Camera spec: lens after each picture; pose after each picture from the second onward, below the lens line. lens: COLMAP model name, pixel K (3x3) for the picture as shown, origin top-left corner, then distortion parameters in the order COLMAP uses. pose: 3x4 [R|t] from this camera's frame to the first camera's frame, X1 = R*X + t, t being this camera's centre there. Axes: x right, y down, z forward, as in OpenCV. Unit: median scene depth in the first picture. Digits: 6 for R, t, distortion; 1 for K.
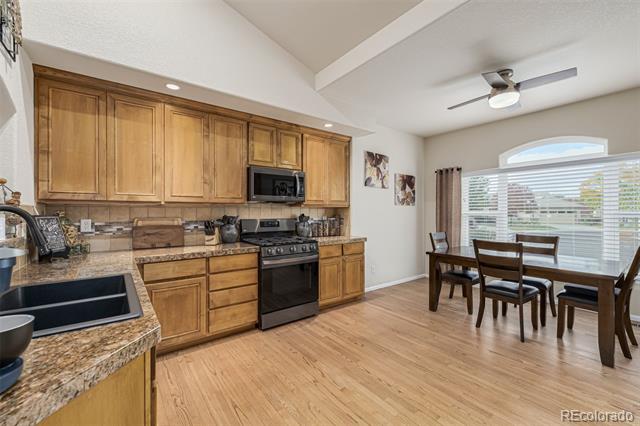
lens RADIAL K [[269.3, 0, 320.0], [0, 269.3, 213.0], [0, 0, 1]] dist [0.000569, 0.000088]
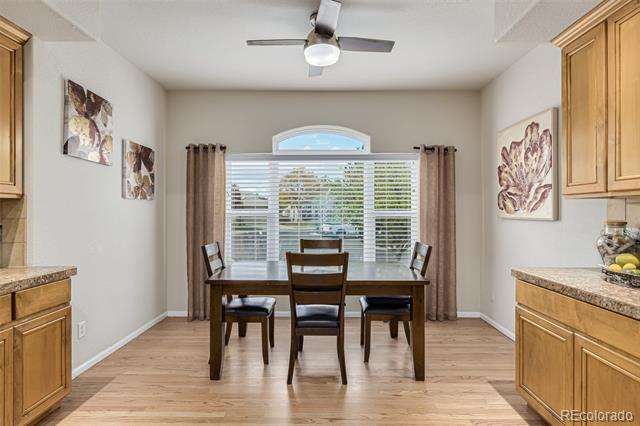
lens RADIAL K [[357.5, 0, 324.1], [0, 357.5, 210.9], [0, 0, 1]] dist [0.000211, 0.000080]
pose [[0.609907, 0.003345, 0.792466, -0.044681], [0.001596, 0.999984, -0.005448, 0.001044], [-0.792472, 0.004587, 0.609891, 0.269183]]
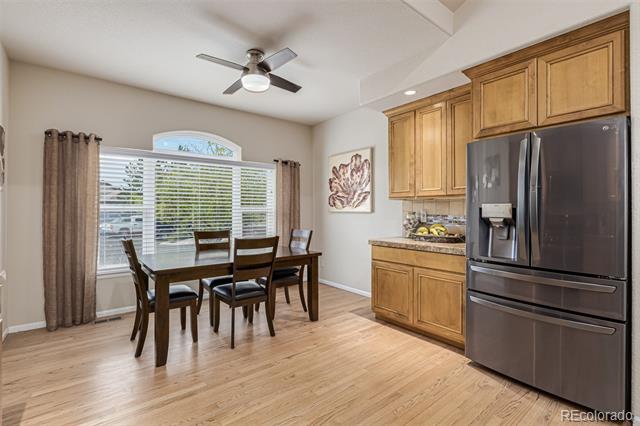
lens RADIAL K [[294.5, 0, 318.5], [0, 294.5, 209.3], [0, 0, 1]] dist [-0.002597, -0.000150]
pose [[-0.015464, 0.005889, 0.999863, -0.207477], [0.003742, 0.999976, -0.005832, 0.010890], [-0.999873, 0.003651, -0.015486, 0.522090]]
